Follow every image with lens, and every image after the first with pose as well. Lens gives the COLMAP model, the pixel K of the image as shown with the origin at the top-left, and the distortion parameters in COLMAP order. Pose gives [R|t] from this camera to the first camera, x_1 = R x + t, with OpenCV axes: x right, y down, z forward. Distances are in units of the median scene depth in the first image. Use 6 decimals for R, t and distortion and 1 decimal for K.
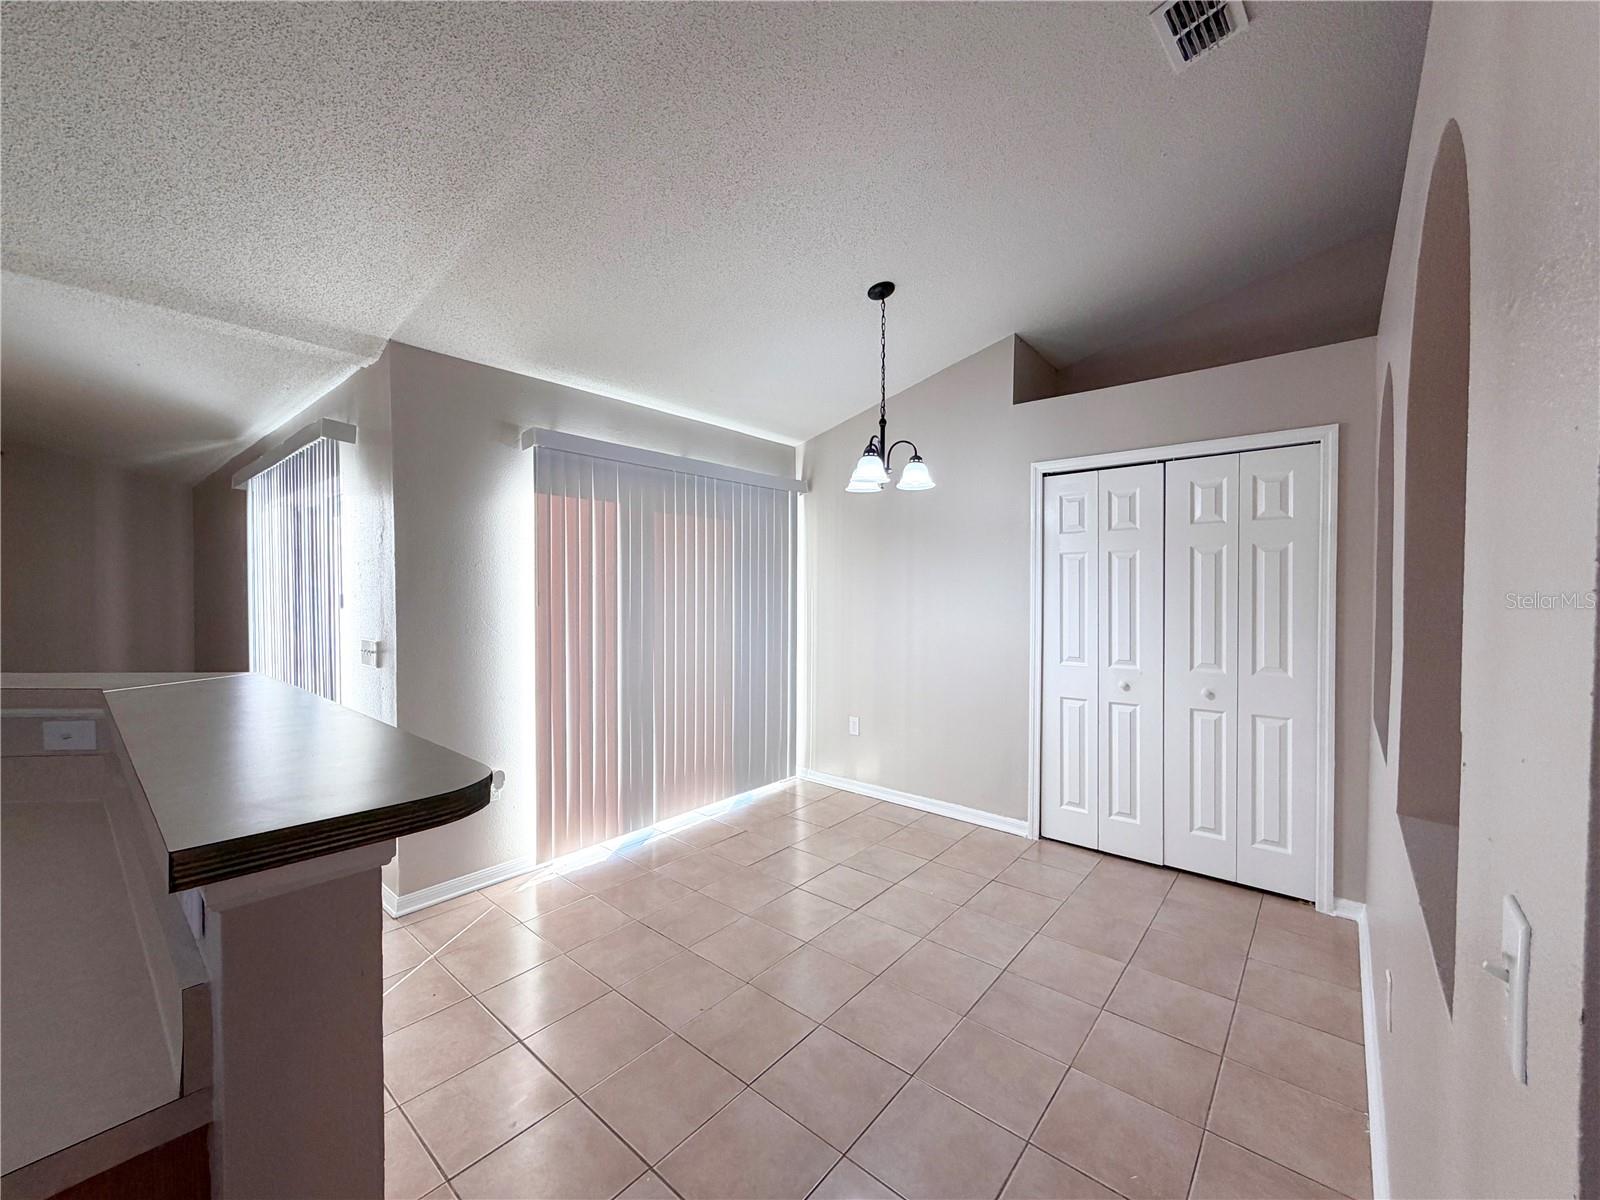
lens RADIAL K [[638.2, 0, 795.9], [0, 638.2, 599.7], [0, 0, 1]] dist [-0.000509, 0.000133]
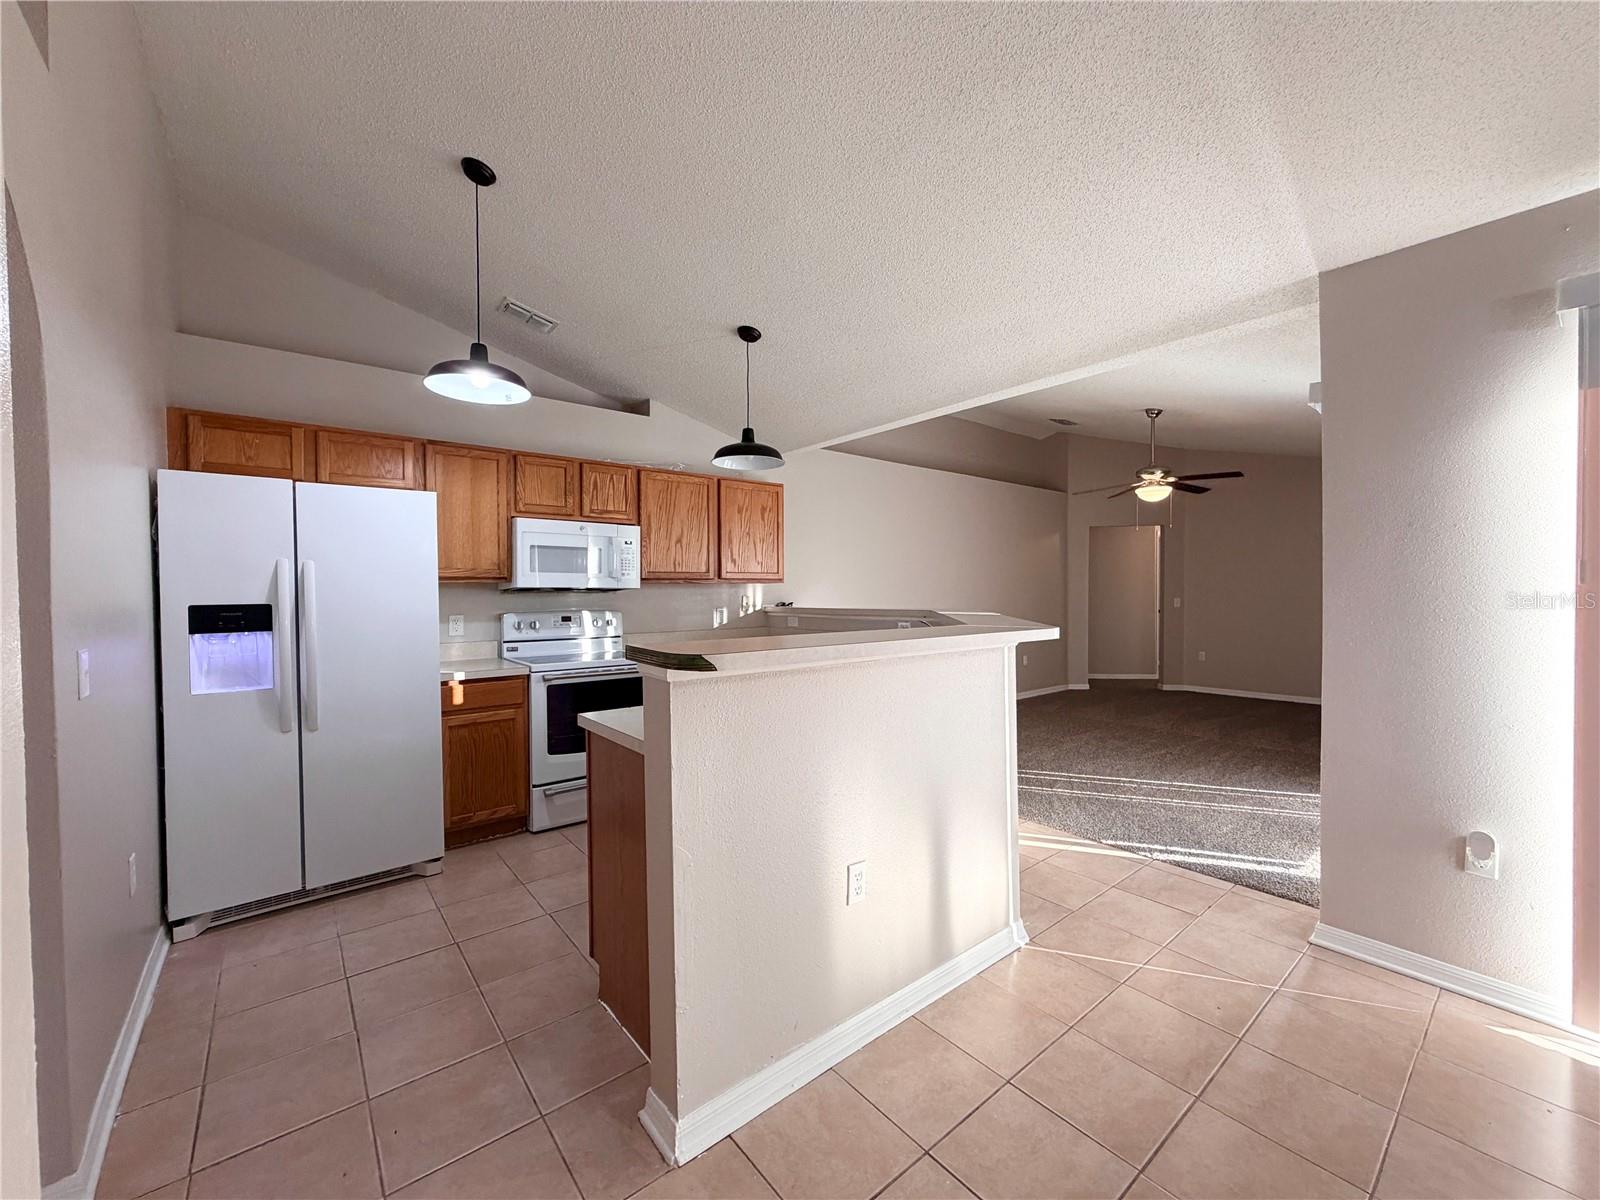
lens RADIAL K [[638.2, 0, 795.9], [0, 638.2, 599.7], [0, 0, 1]] dist [-0.000509, 0.000133]
pose [[-0.179707, 0.011792, -0.983650, 0.303693], [-0.015675, 0.999767, 0.014849, 0.028021], [0.983595, 0.018087, -0.179480, 0.407523]]
